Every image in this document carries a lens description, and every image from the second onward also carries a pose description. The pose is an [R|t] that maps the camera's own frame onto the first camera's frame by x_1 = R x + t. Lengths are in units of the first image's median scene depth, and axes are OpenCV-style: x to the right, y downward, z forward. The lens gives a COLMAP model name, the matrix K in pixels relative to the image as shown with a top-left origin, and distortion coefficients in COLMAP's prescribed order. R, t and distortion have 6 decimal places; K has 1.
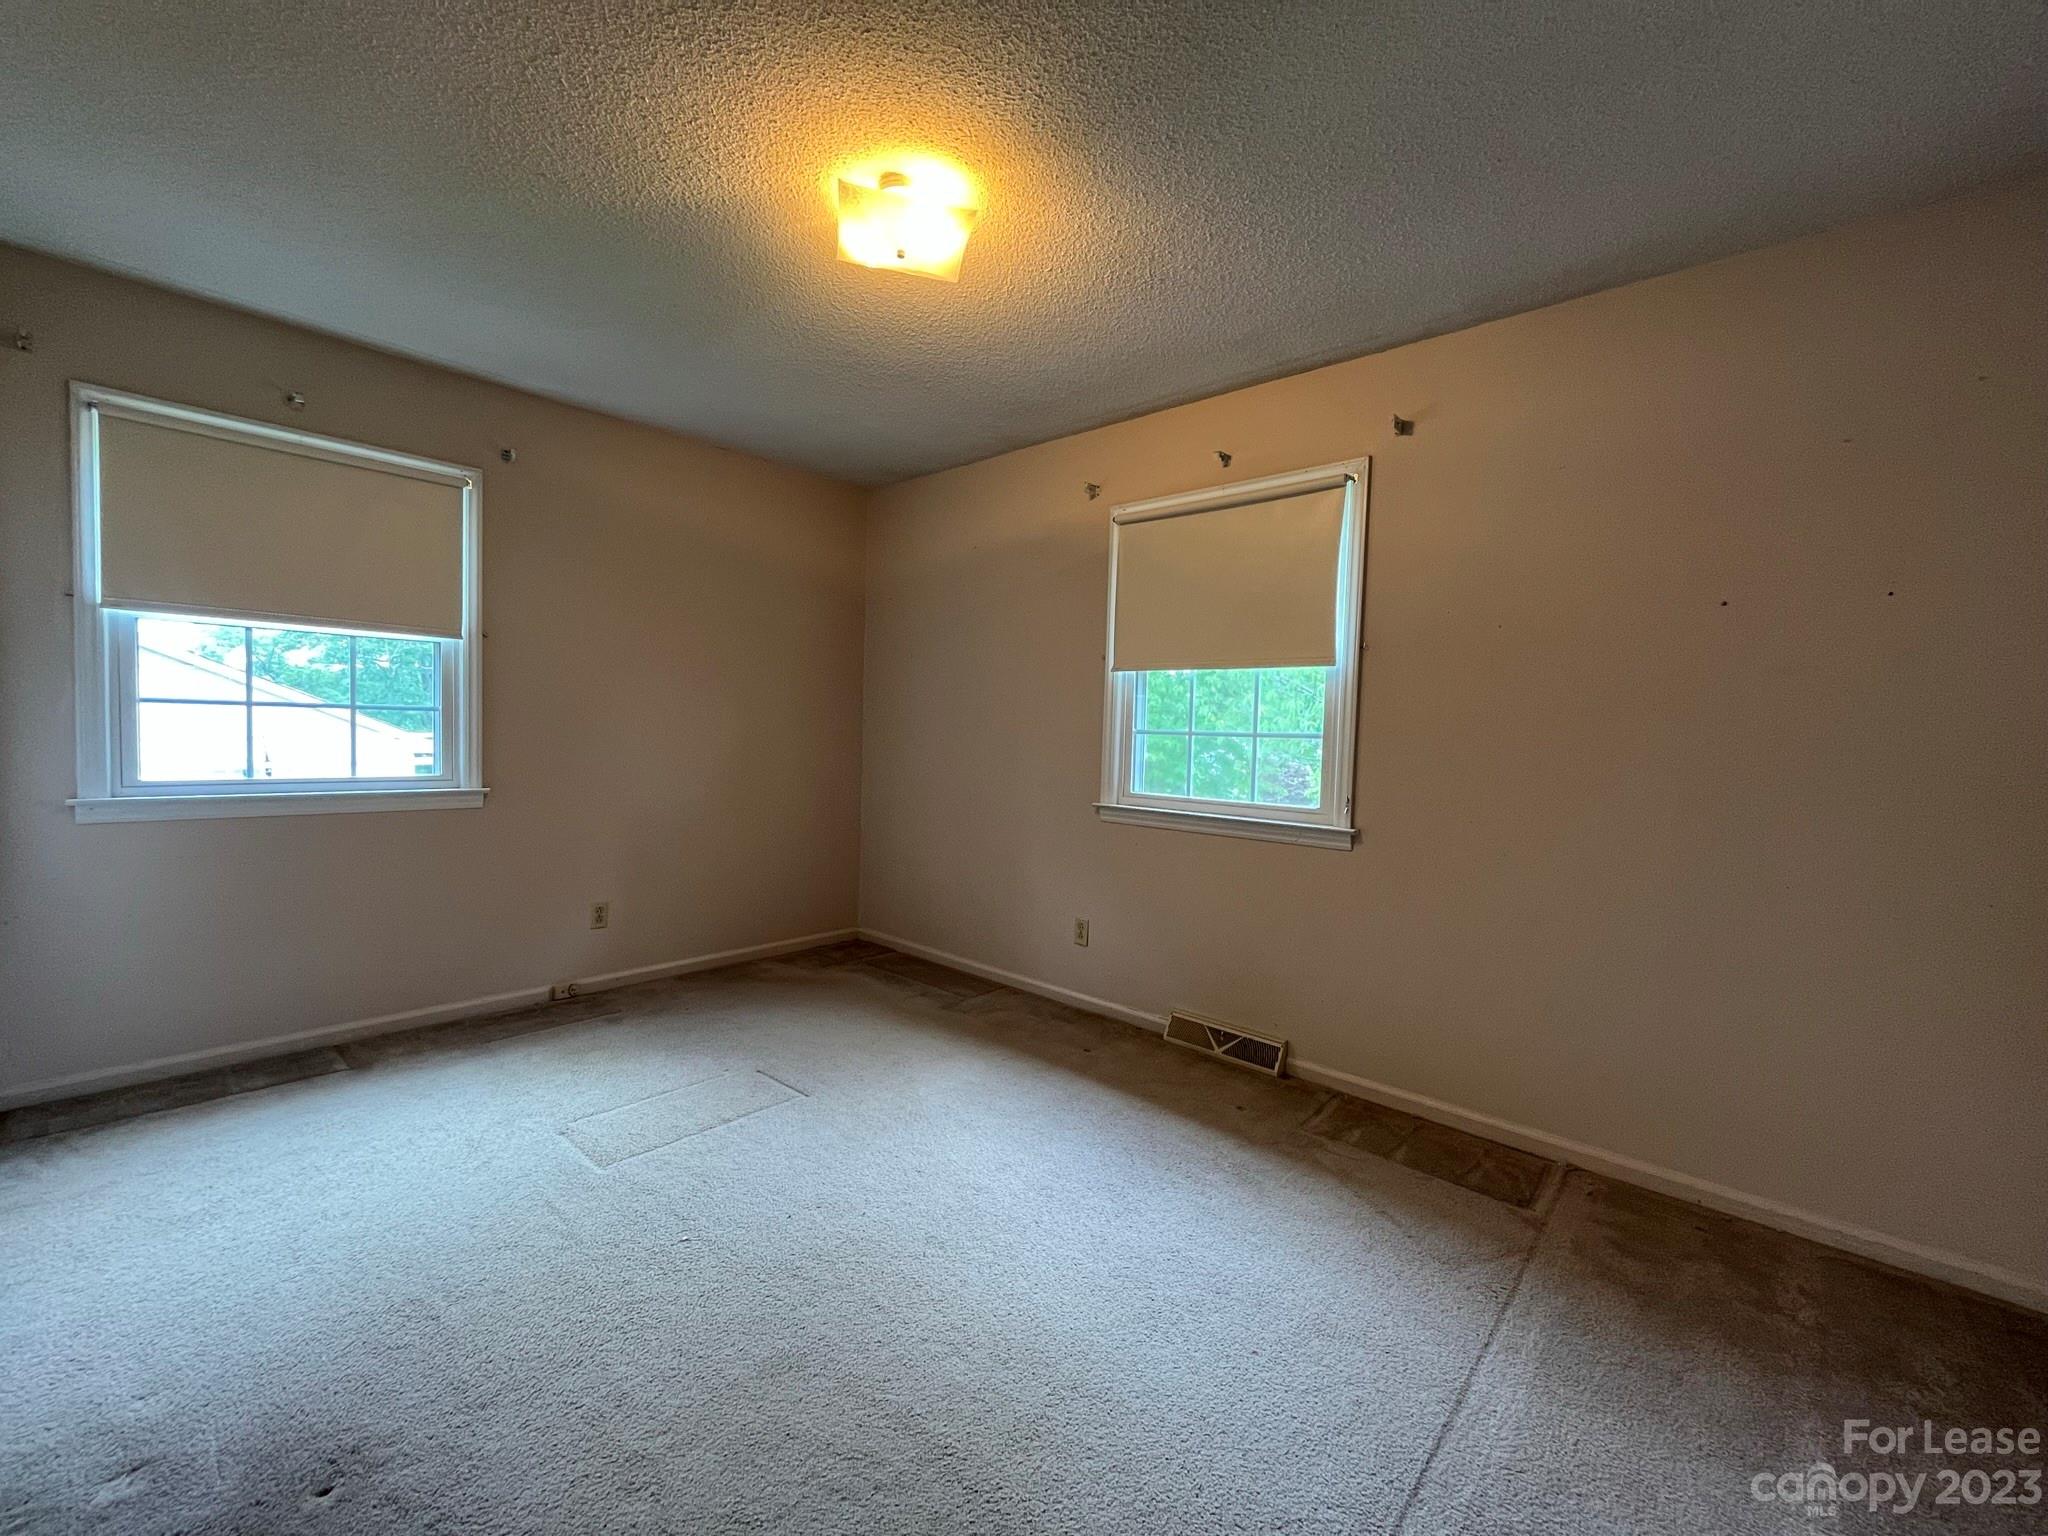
lens RADIAL K [[831.9, 0, 1027.5], [0, 831.9, 766.0], [0, 0, 1]] dist [-0.003223, -0.000261]
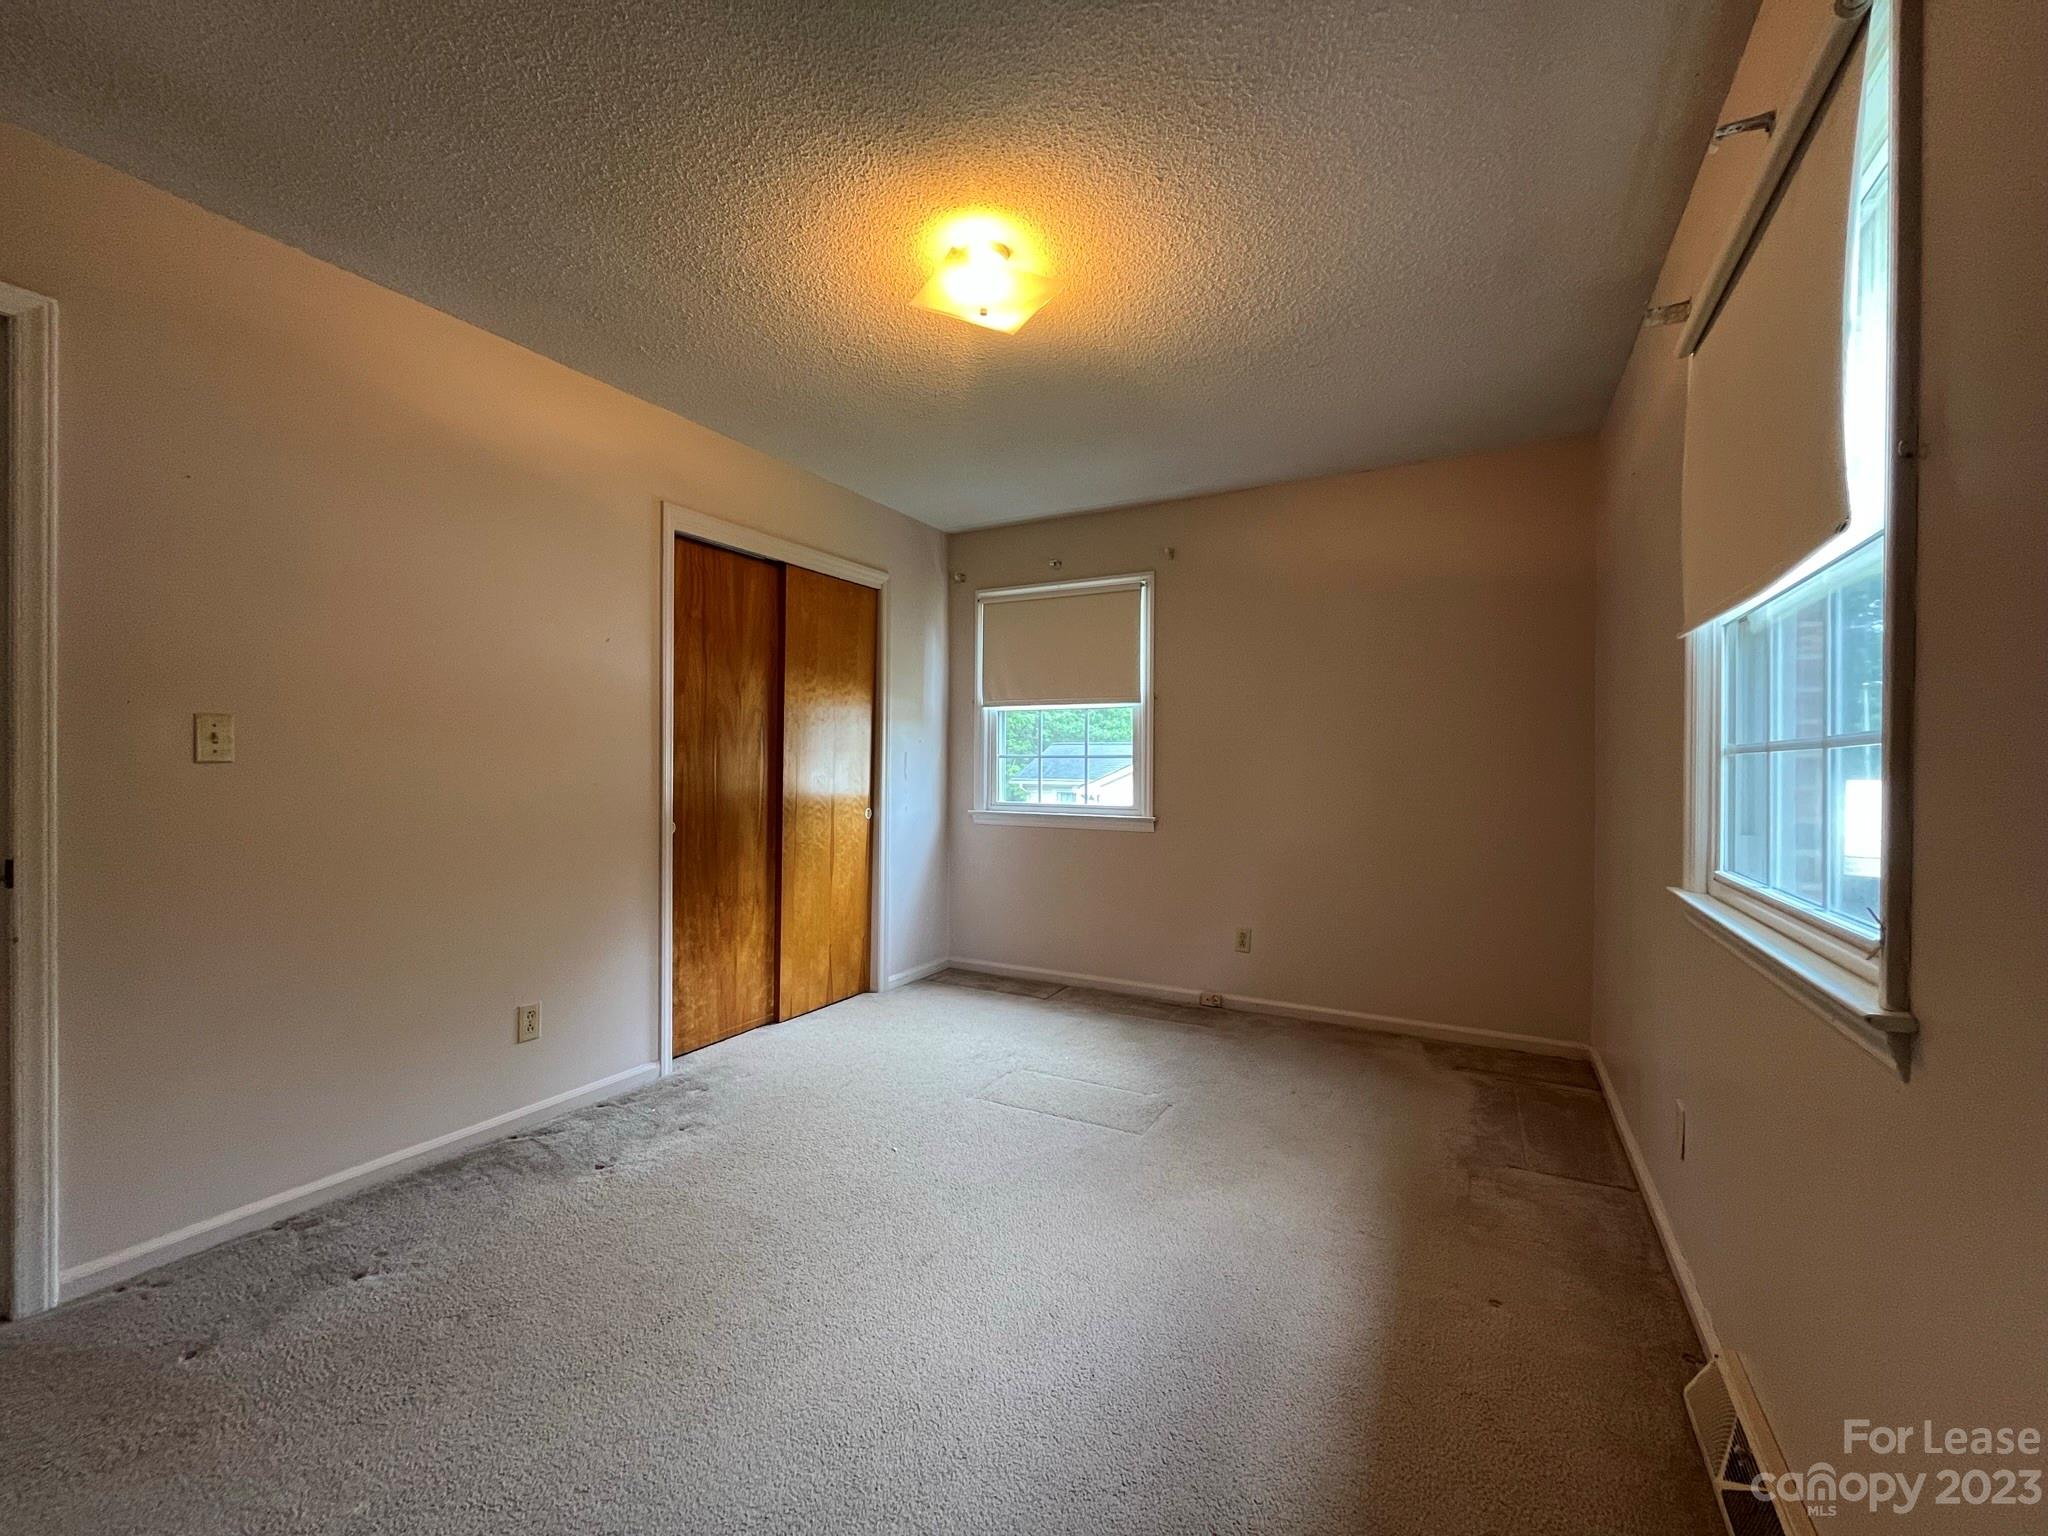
lens RADIAL K [[831.9, 0, 1028.6], [0, 831.9, 764.2], [0, 0, 1]] dist [-0.003223, -0.000261]
pose [[0.237256, -0.028239, -0.971037, 0.540659], [-0.042194, 0.998335, -0.039343, 0.003608], [0.970530, 0.050306, 0.235669, 0.507618]]
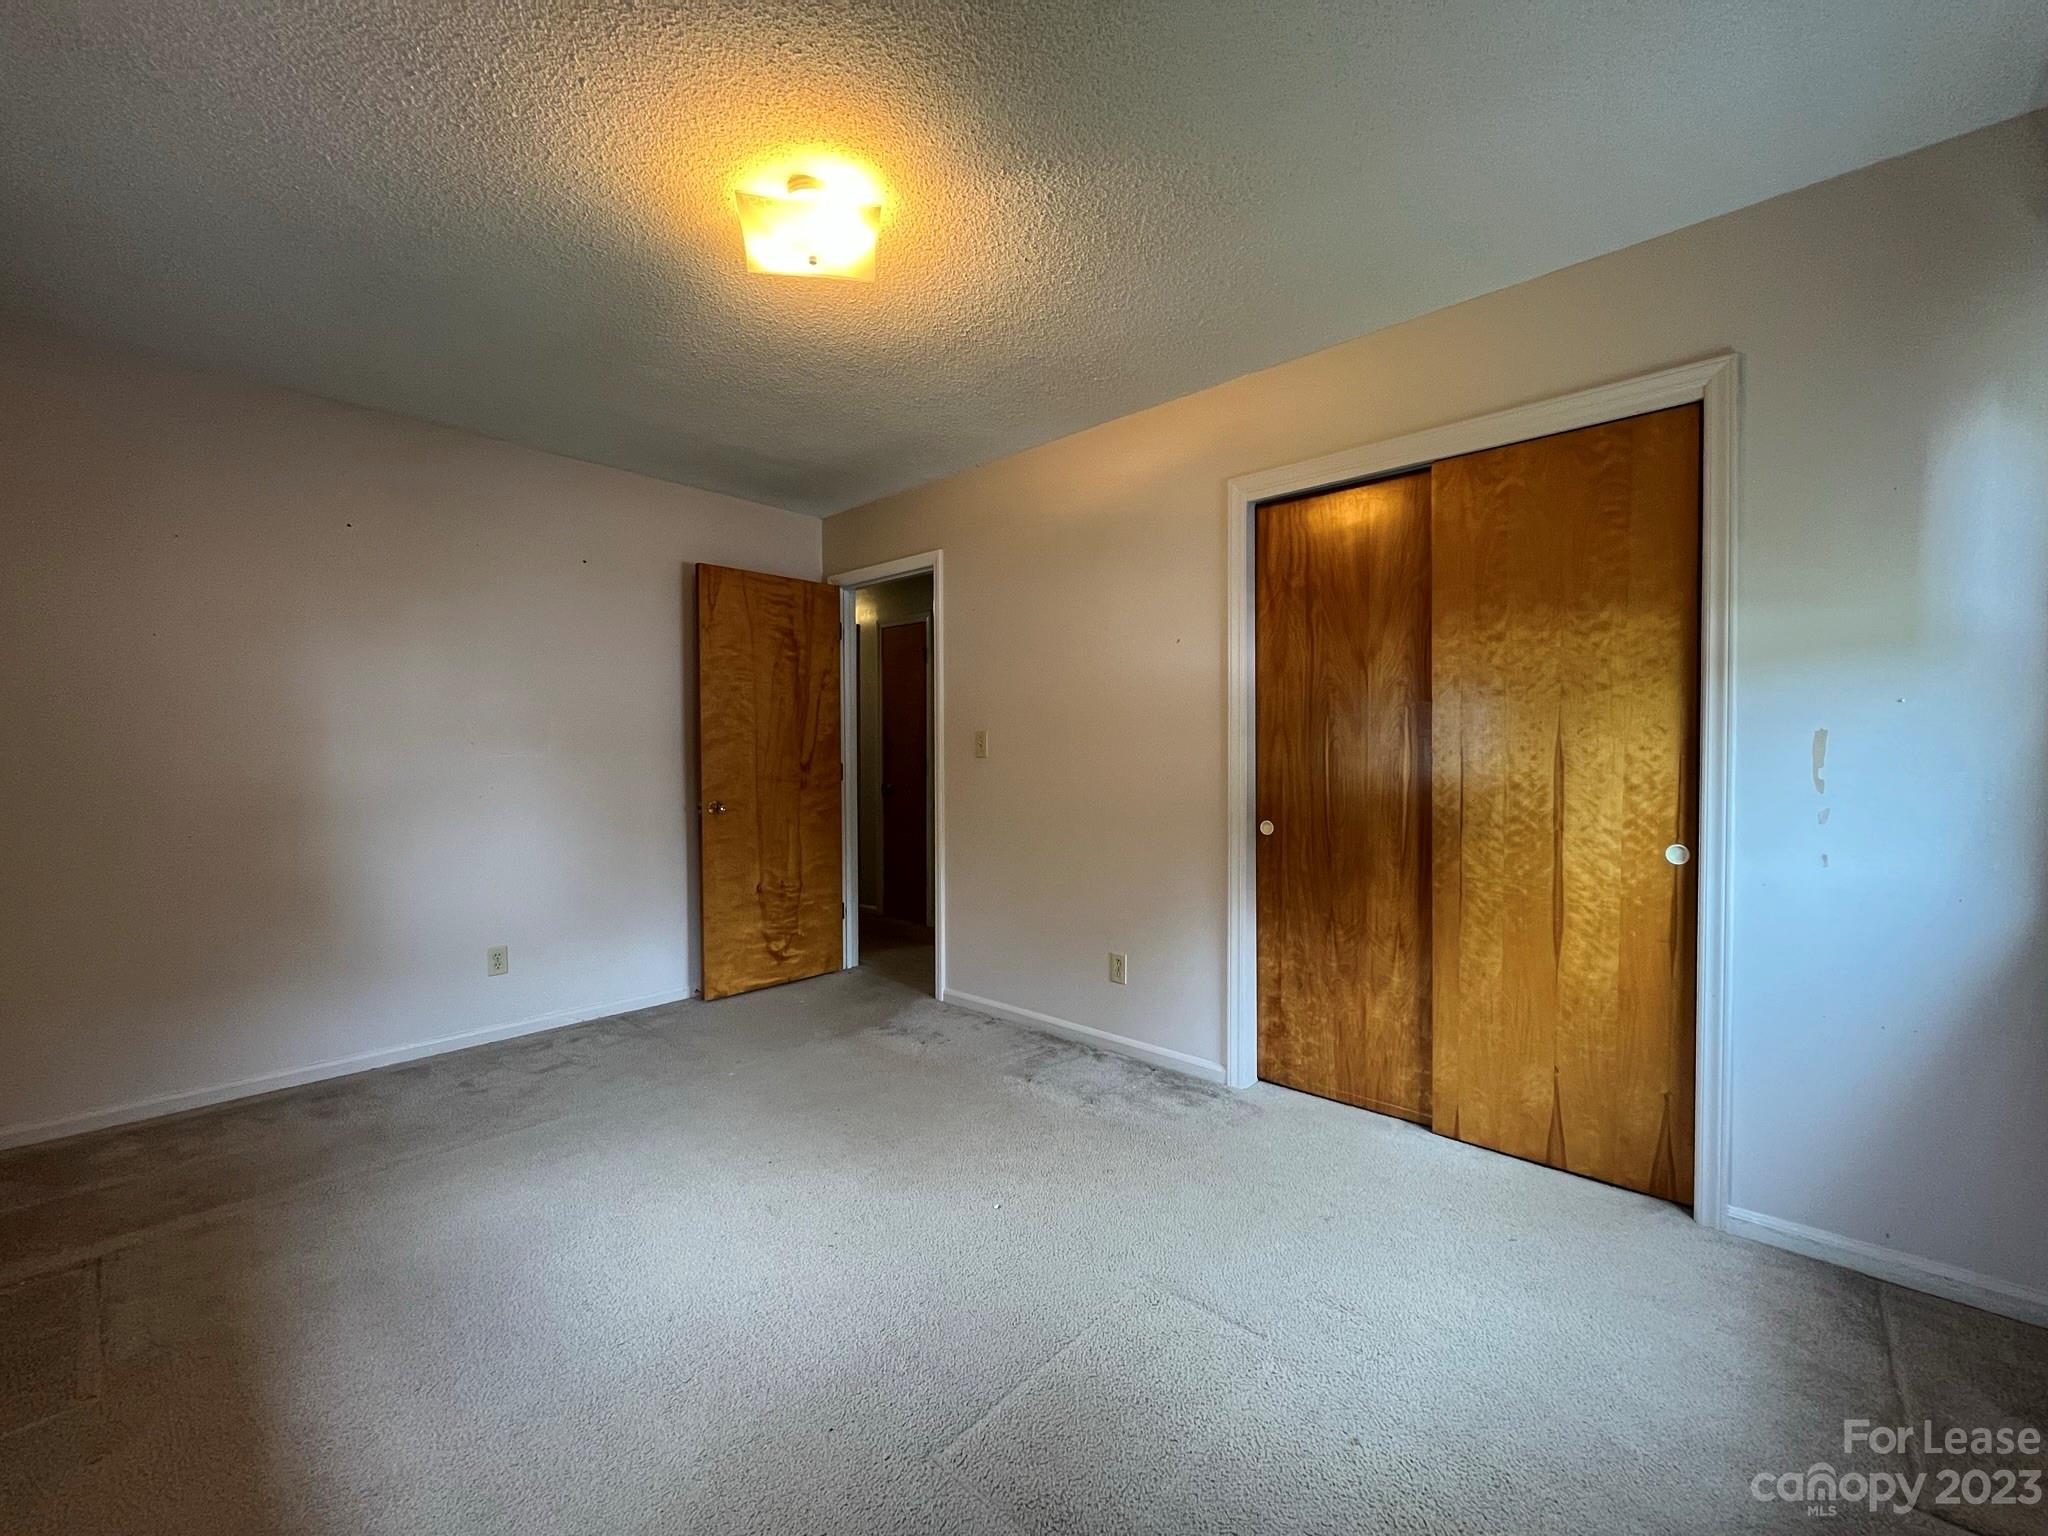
lens RADIAL K [[831.9, 0, 1025.2], [0, 831.9, 768.6], [0, 0, 1]] dist [-0.003223, -0.000261]
pose [[-0.999479, -0.032068, 0.003590, -0.260865], [-0.031801, 0.997754, 0.058959, -0.050161], [-0.005472, 0.058814, -0.998254, 1.226032]]
